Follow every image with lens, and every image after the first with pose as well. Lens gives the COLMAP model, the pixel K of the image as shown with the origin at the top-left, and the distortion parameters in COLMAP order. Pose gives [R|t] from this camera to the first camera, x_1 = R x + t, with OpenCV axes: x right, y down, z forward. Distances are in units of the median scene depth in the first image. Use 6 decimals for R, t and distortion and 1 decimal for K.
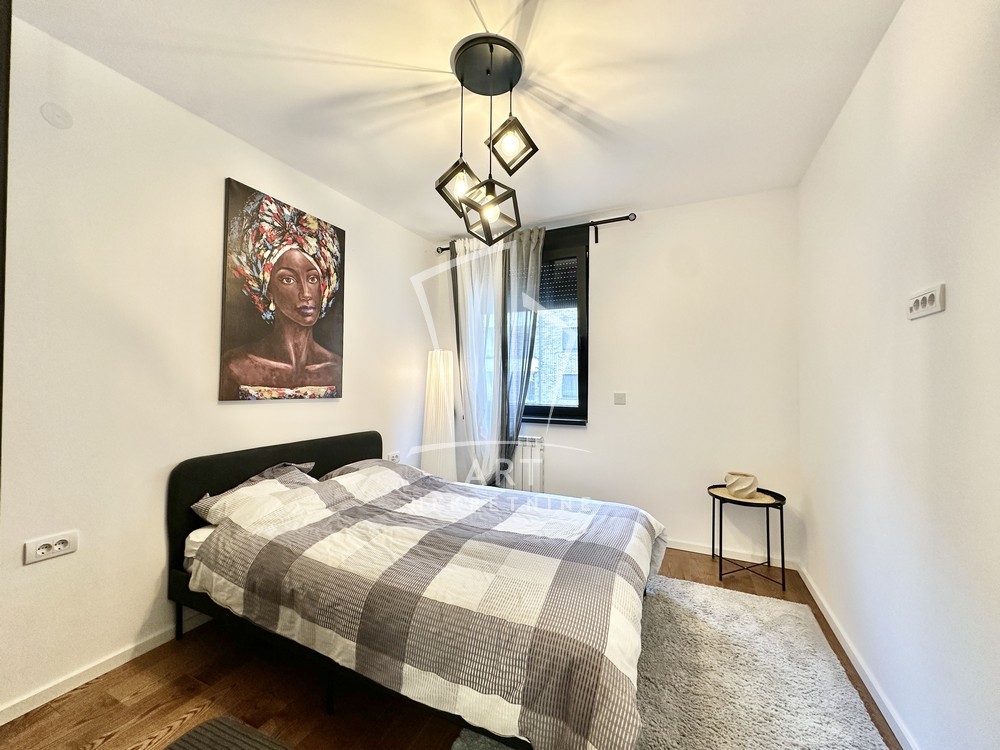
lens RADIAL K [[398.8, 0, 501.1], [0, 398.8, 375.7], [0, 0, 1]] dist [-0.000522, -0.000304]
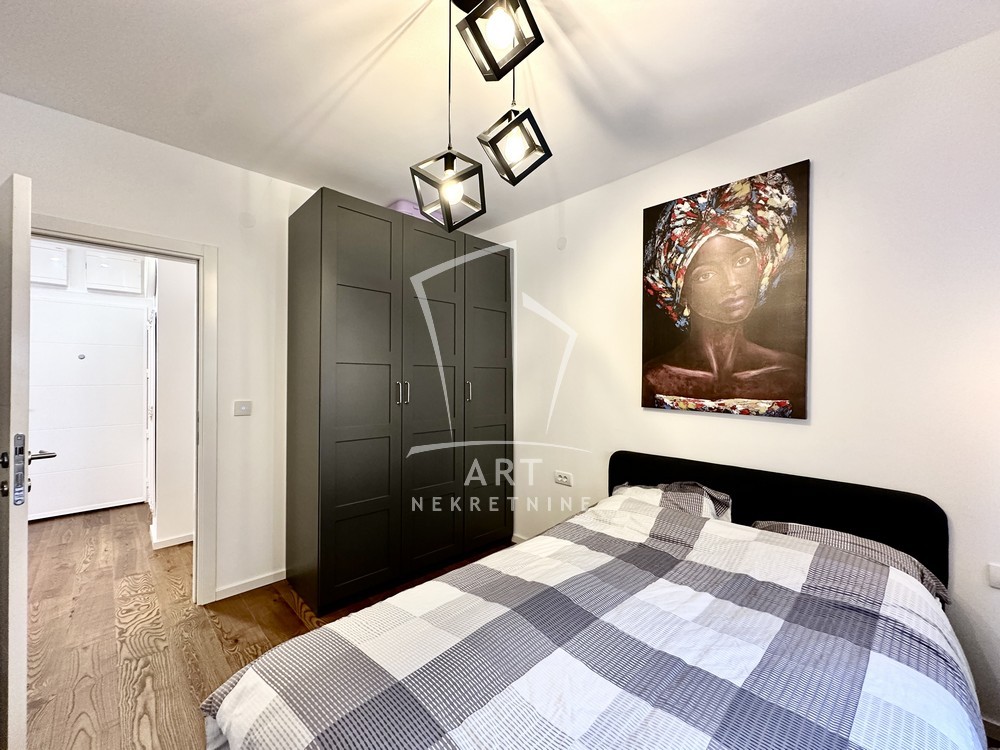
lens RADIAL K [[398.8, 0, 498.6], [0, 398.8, 376.1], [0, 0, 1]] dist [-0.000522, -0.000304]
pose [[-0.357723, -0.014289, -0.933718, 0.414577], [0.005314, 0.999836, -0.017337, -0.006614], [0.933813, -0.011164, -0.357588, 0.825196]]
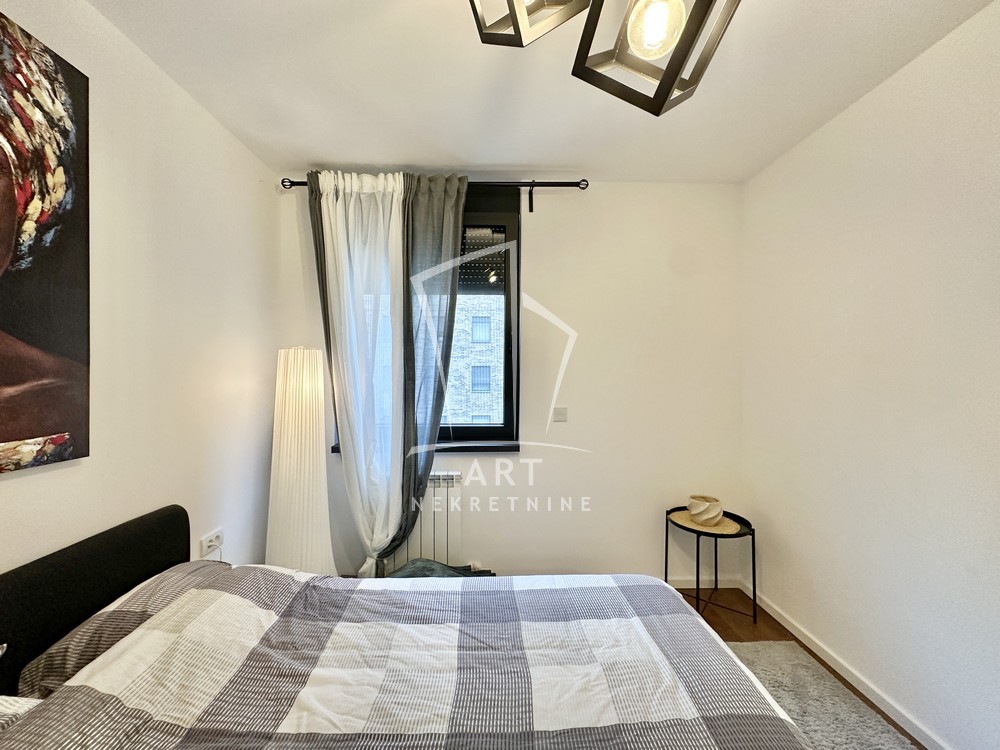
lens RADIAL K [[398.8, 0, 502.7], [0, 398.8, 376.3], [0, 0, 1]] dist [-0.000522, -0.000304]
pose [[0.893449, -0.012436, 0.448993, -0.199755], [0.000563, 0.999647, 0.026568, -0.048685], [-0.449165, -0.023484, 0.893140, 0.427424]]
